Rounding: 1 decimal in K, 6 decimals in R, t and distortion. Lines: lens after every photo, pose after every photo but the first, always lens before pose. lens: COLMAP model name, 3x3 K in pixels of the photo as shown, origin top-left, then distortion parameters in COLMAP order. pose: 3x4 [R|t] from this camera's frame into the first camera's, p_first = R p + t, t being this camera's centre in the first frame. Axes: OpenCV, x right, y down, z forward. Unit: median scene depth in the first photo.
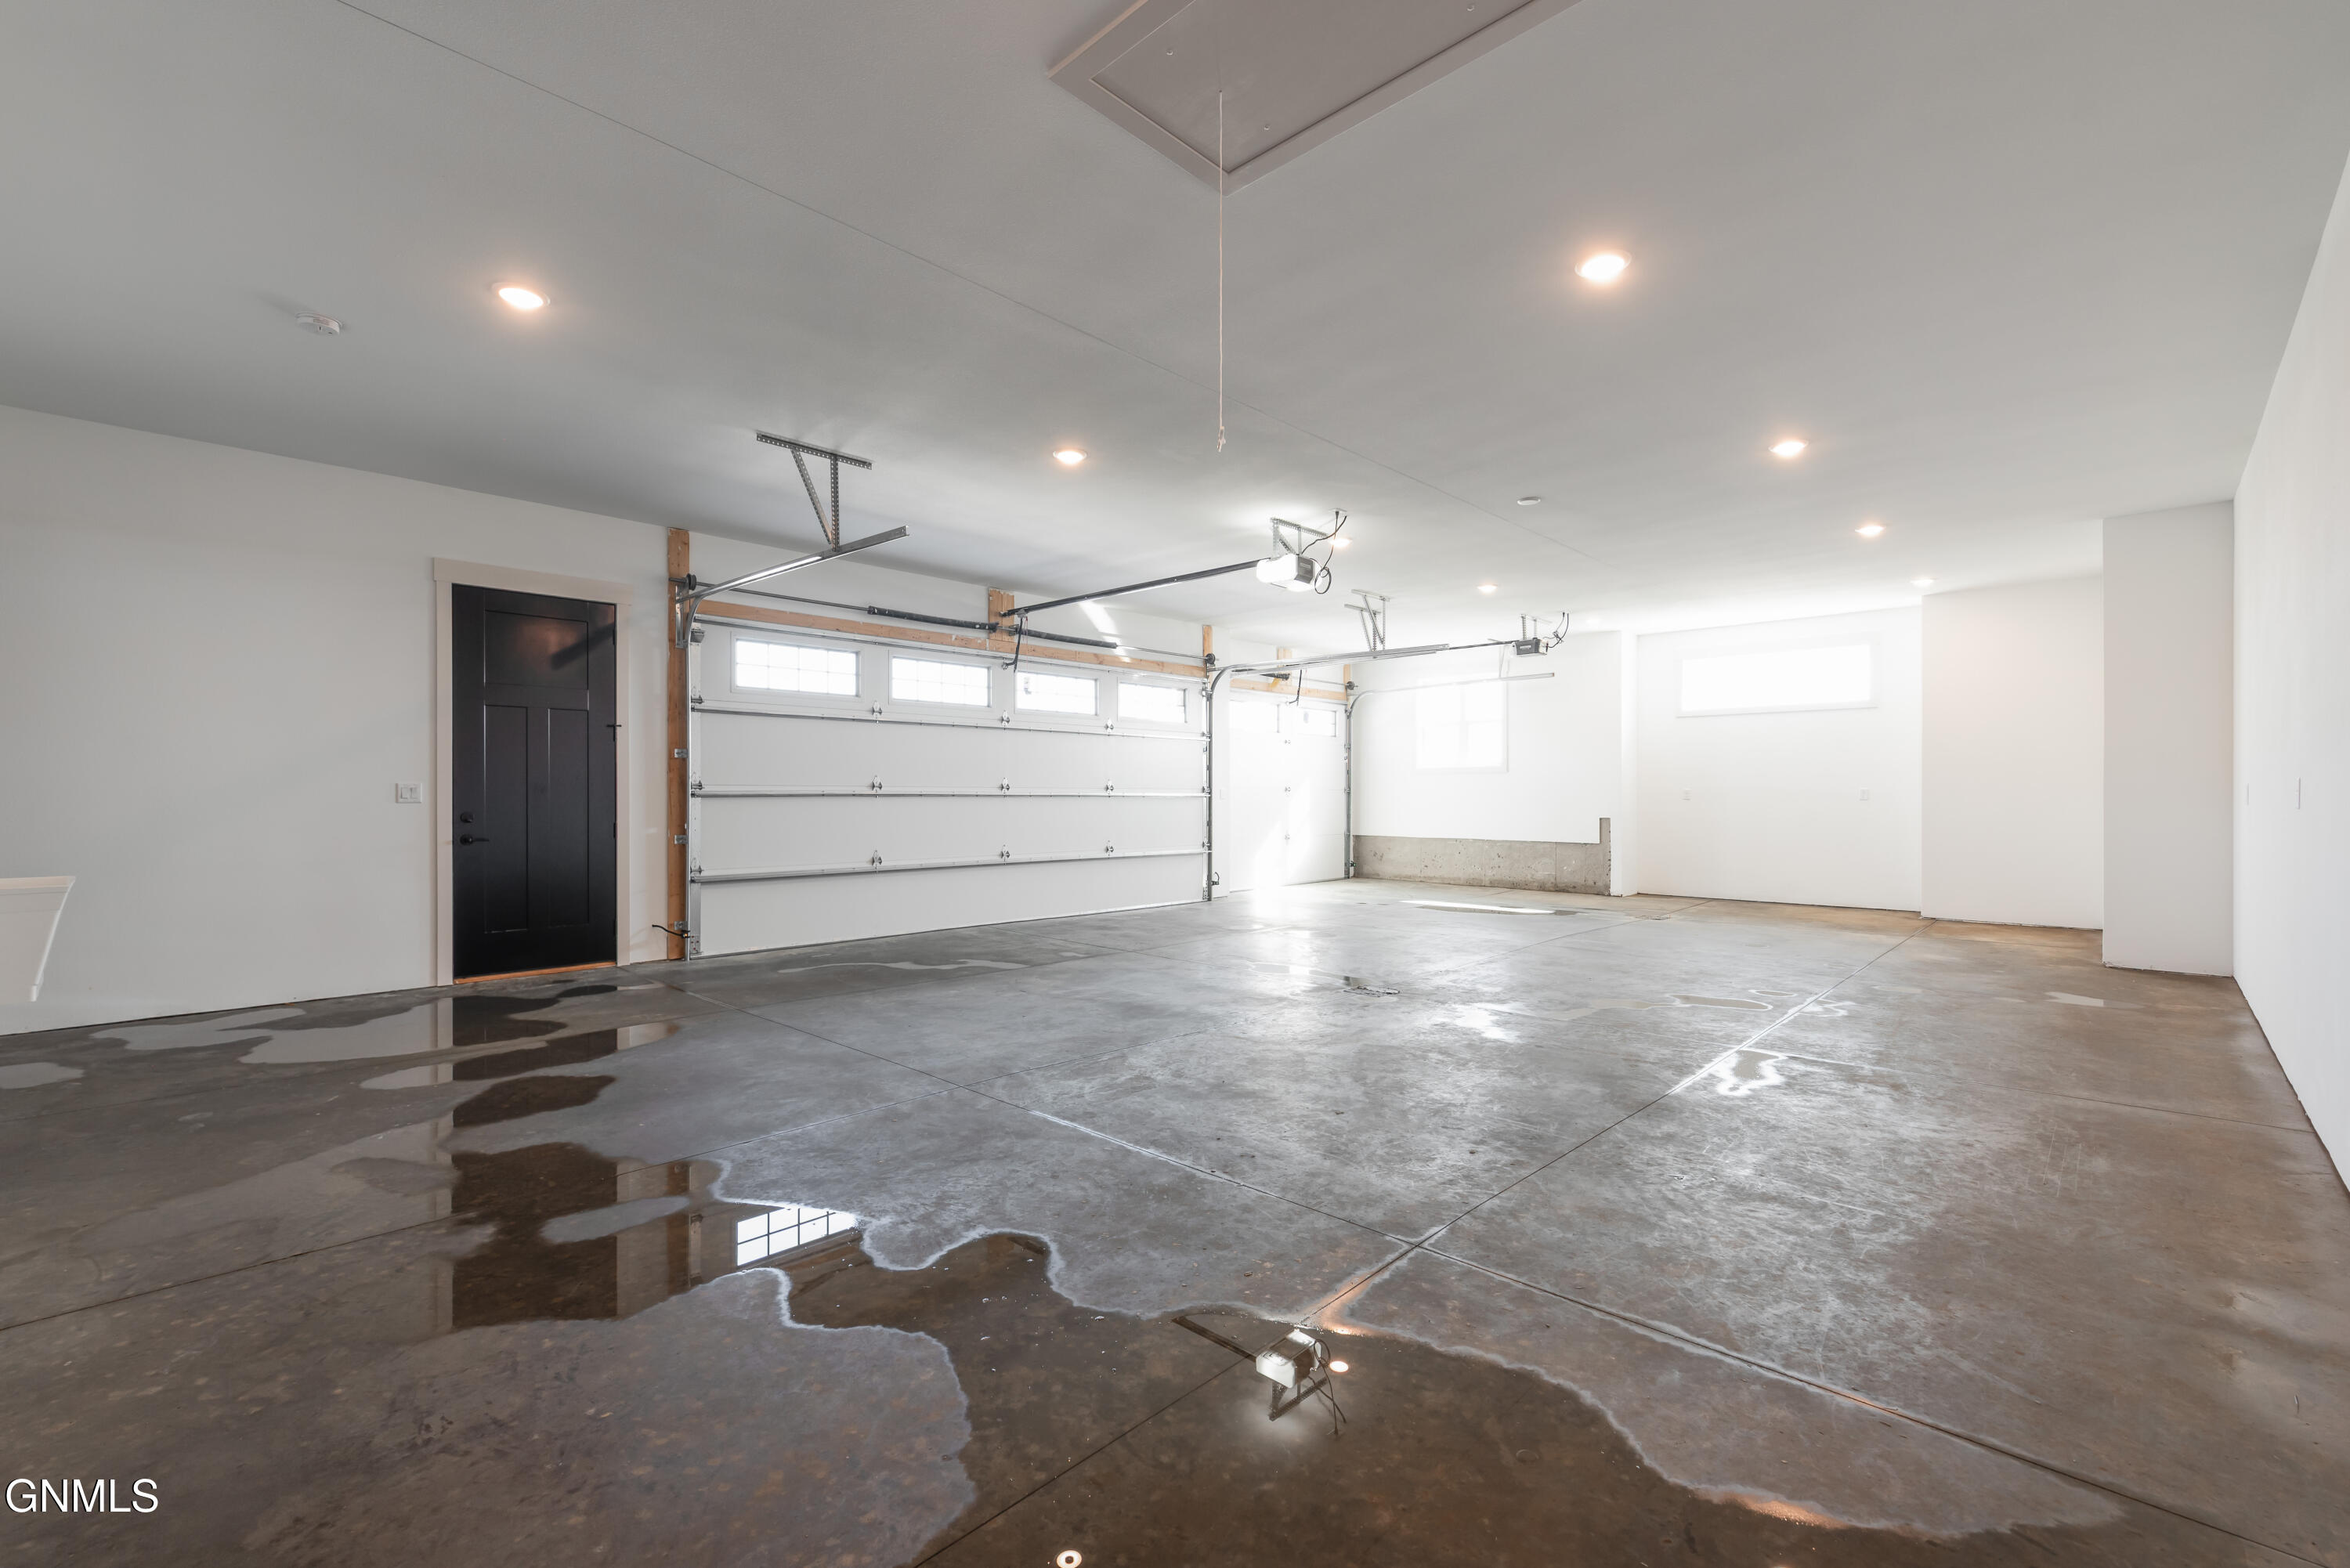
lens RADIAL K [[1013.0, 0, 1187.5], [0, 1013.0, 797.0], [0, 0, 1]] dist [0.000797, -0.000746]
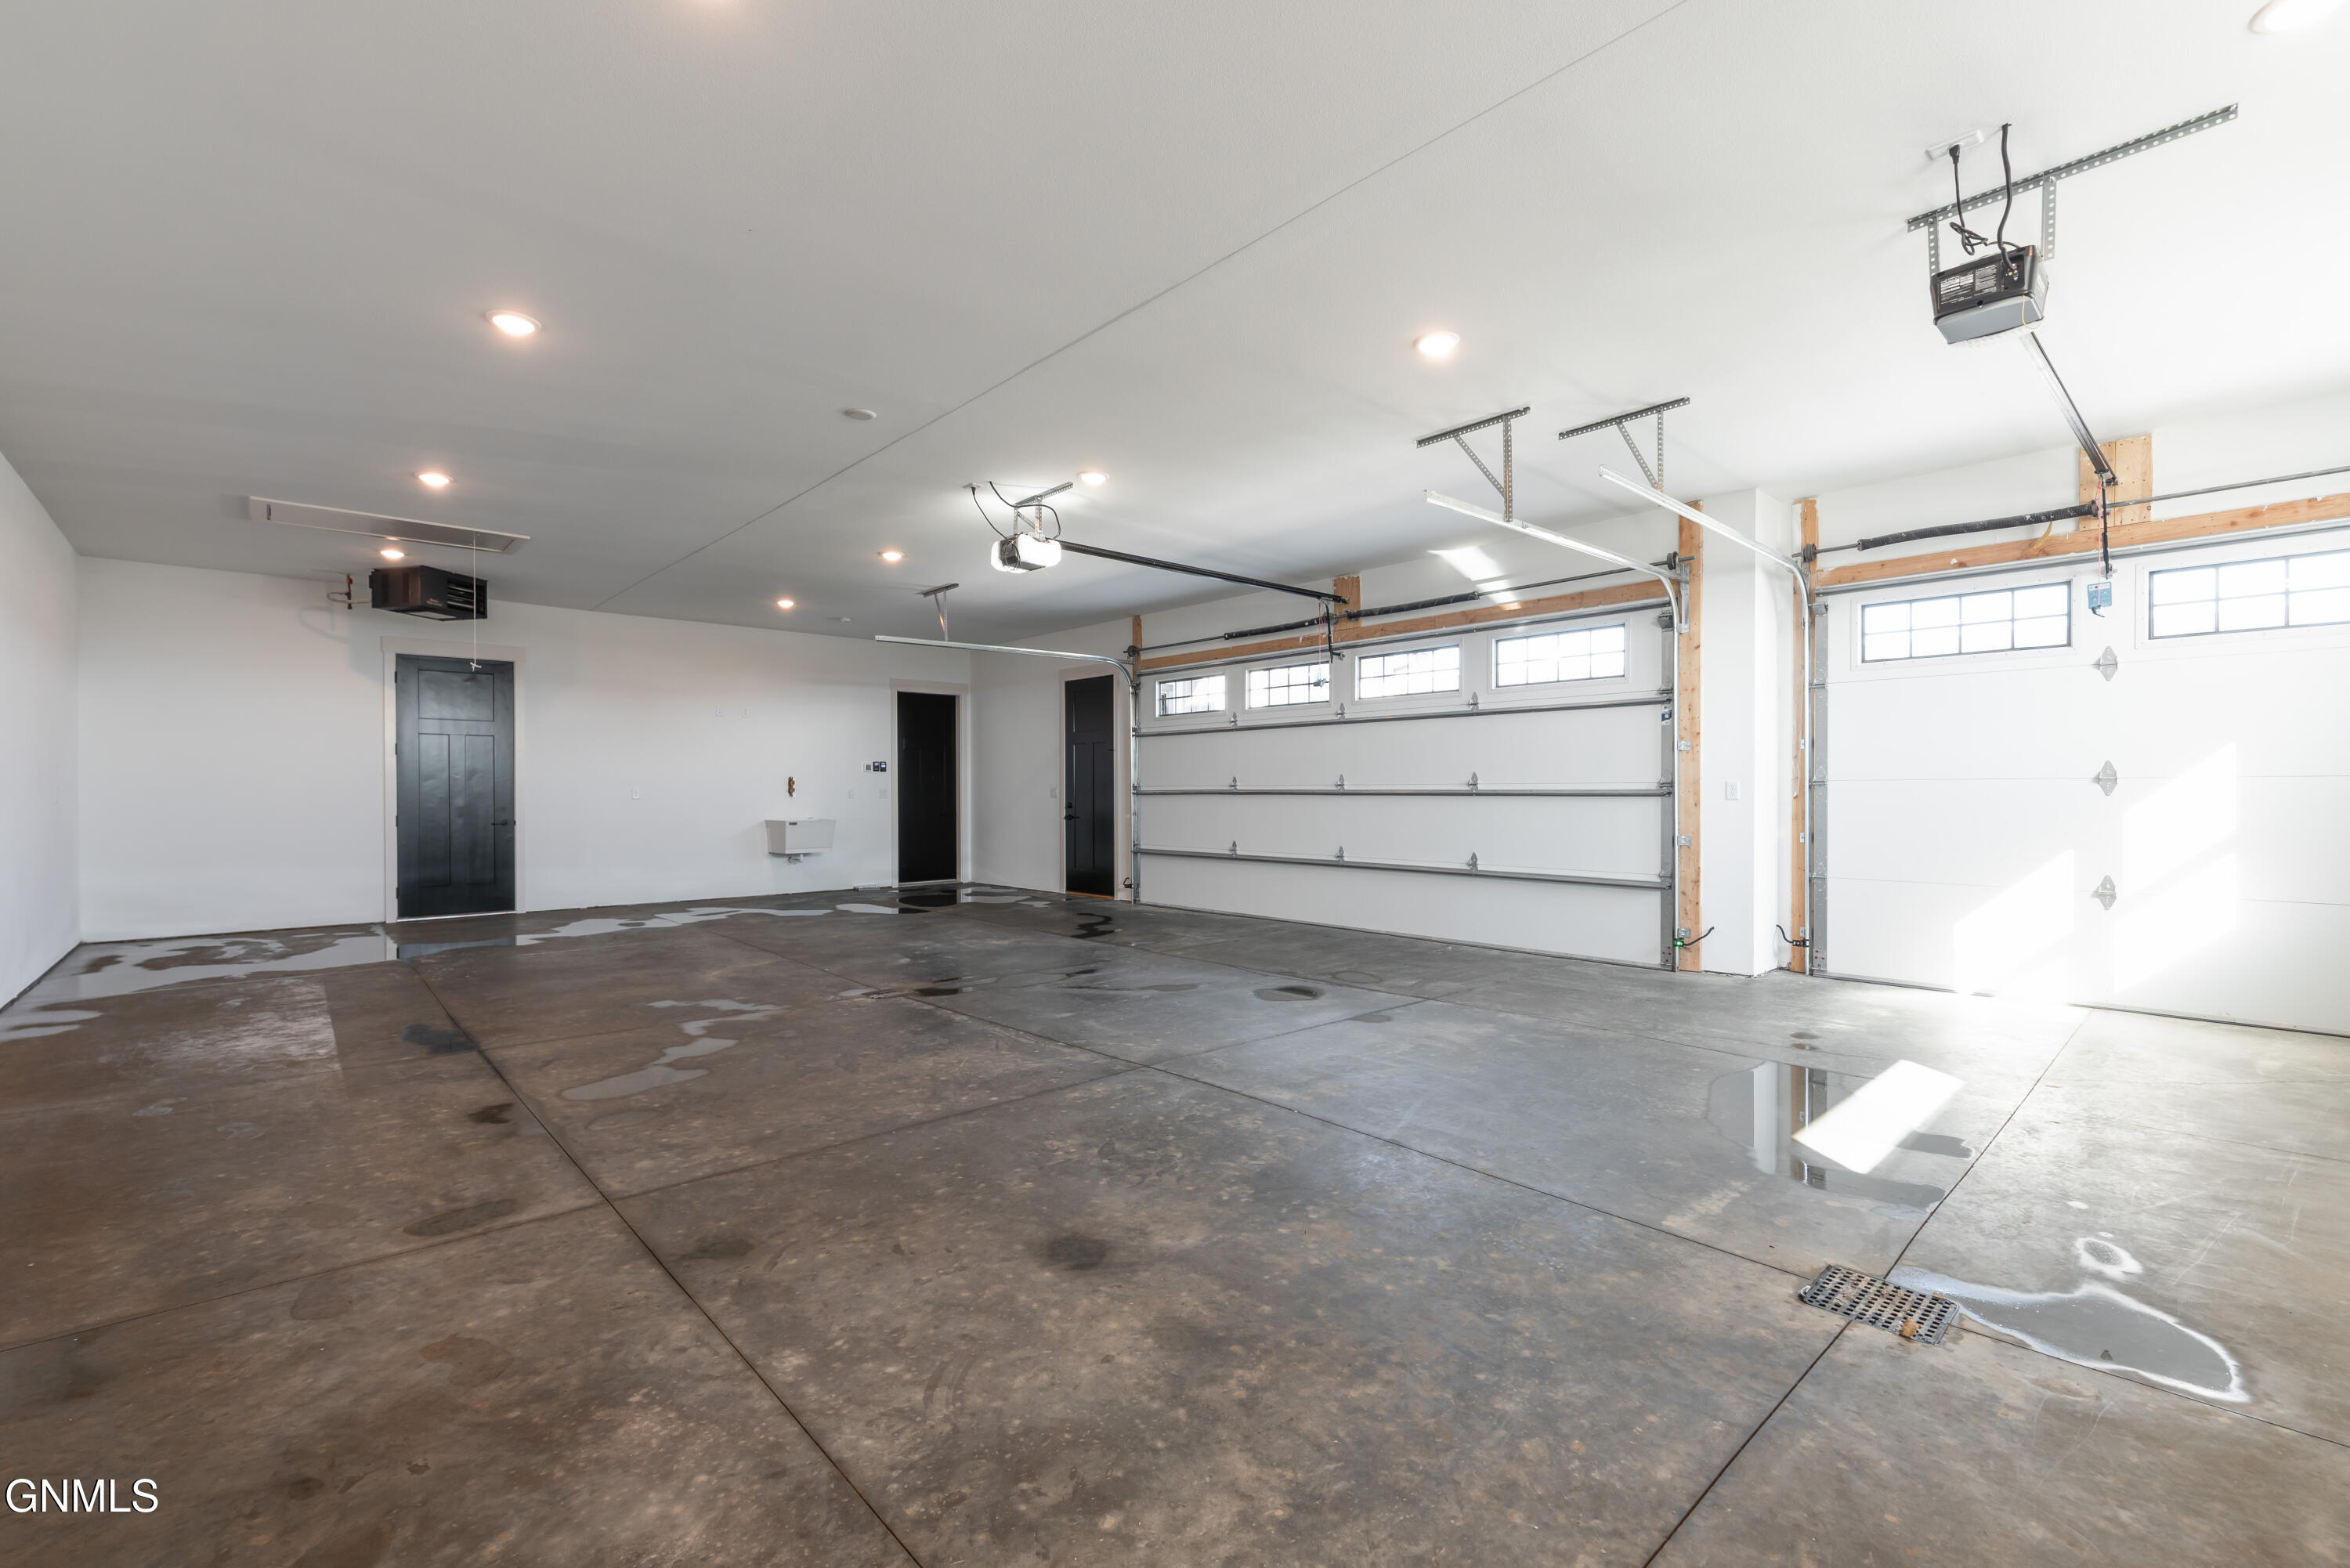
lens RADIAL K [[1013.0, 0, 1188.1], [0, 1013.0, 780.8], [0, 0, 1]] dist [0.000797, -0.000746]
pose [[-0.078435, -0.016296, -0.996786, 0.761435], [-0.005939, 0.999856, -0.015879, 0.003135], [0.996902, 0.004674, -0.078521, 0.919119]]
